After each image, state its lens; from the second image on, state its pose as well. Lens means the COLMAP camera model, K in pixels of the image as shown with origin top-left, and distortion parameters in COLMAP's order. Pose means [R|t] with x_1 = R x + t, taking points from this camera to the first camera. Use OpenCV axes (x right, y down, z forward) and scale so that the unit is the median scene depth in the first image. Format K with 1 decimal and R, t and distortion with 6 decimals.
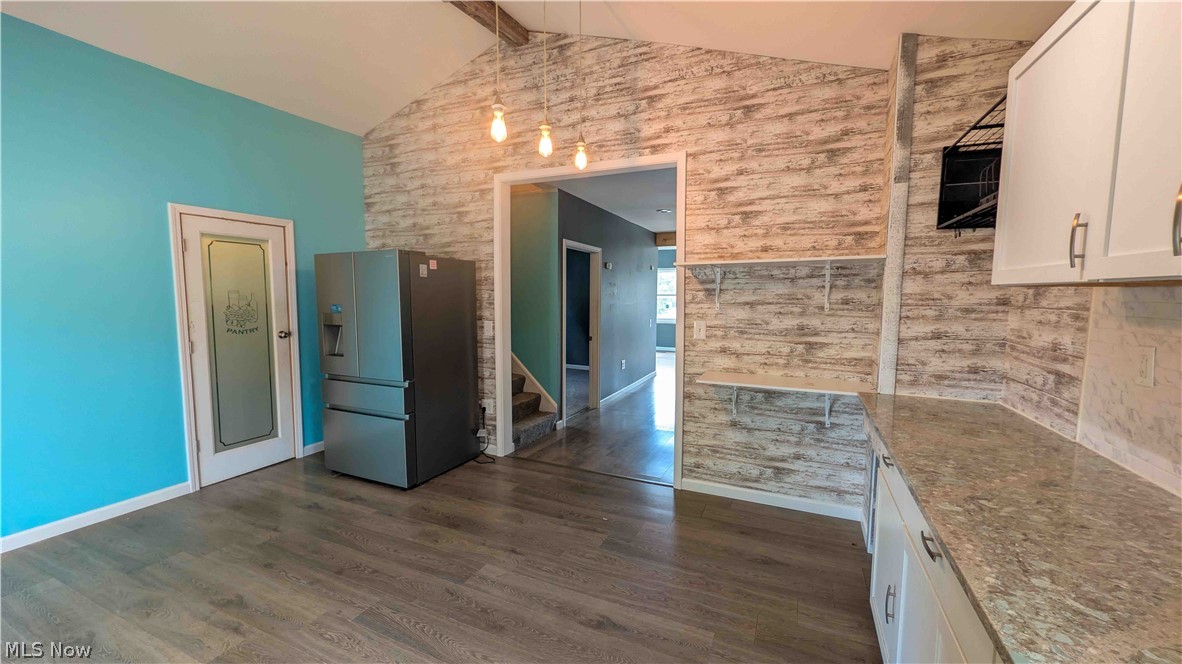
lens RADIAL K [[438.6, 0, 591.0], [0, 438.6, 332.0], [0, 0, 1]] dist [-0.001217, -0.000107]
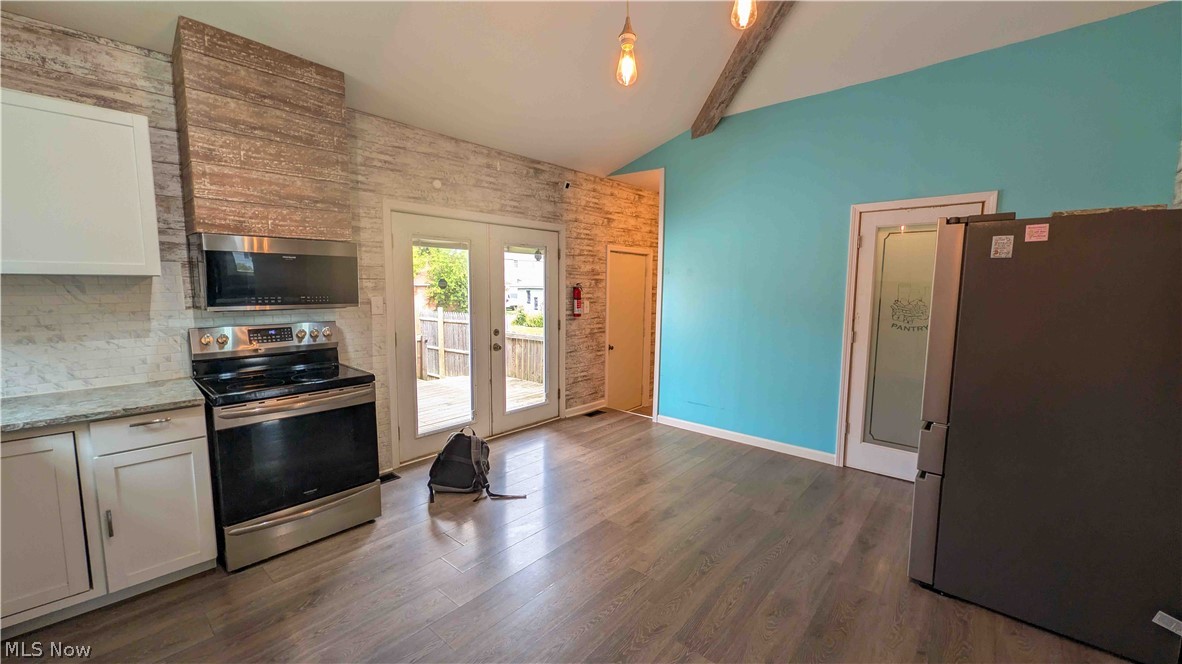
lens RADIAL K [[456.6, 0, 591.0], [0, 456.6, 332.0], [0, 0, 1]] dist [-0.000470, -0.000038]
pose [[-0.264863, 0.094276, -0.959667, 0.351155], [-0.091060, 0.988317, 0.122222, -0.057040], [0.959977, 0.119759, -0.253184, 0.684876]]
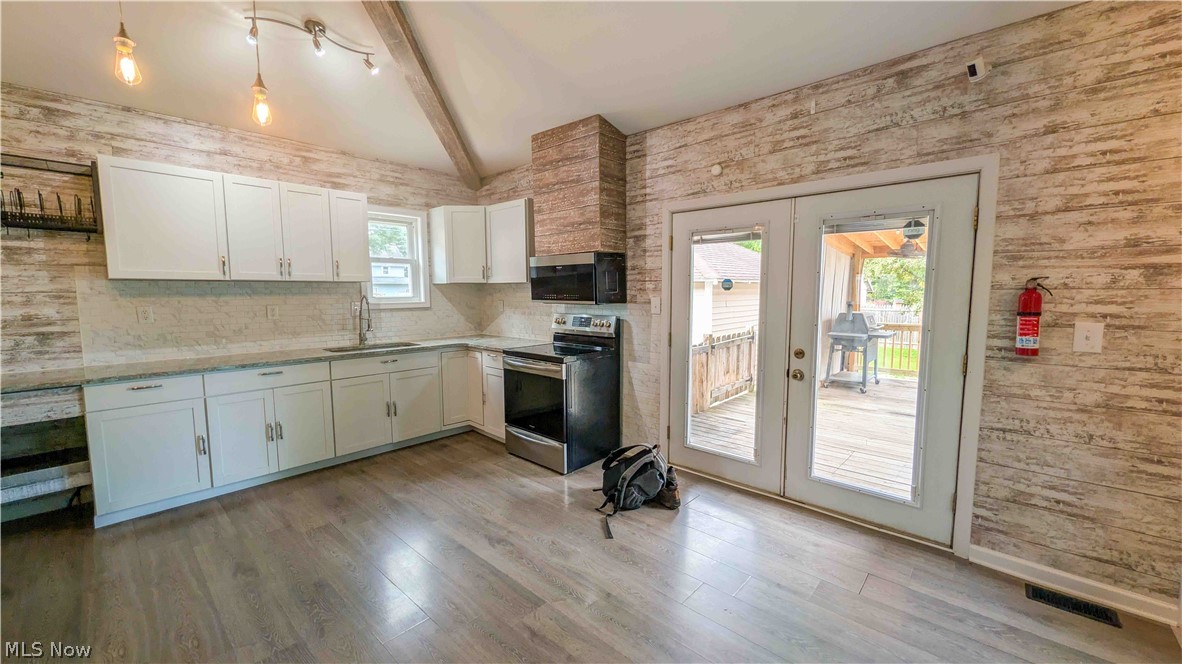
lens RADIAL K [[456.6, 0, 591.0], [0, 456.6, 332.0], [0, 0, 1]] dist [-0.000470, -0.000038]
pose [[-0.957390, -0.029549, 0.287283, -0.706070], [0.022173, 0.984295, 0.175136, -0.080498], [-0.287946, 0.174043, -0.941698, 1.054952]]
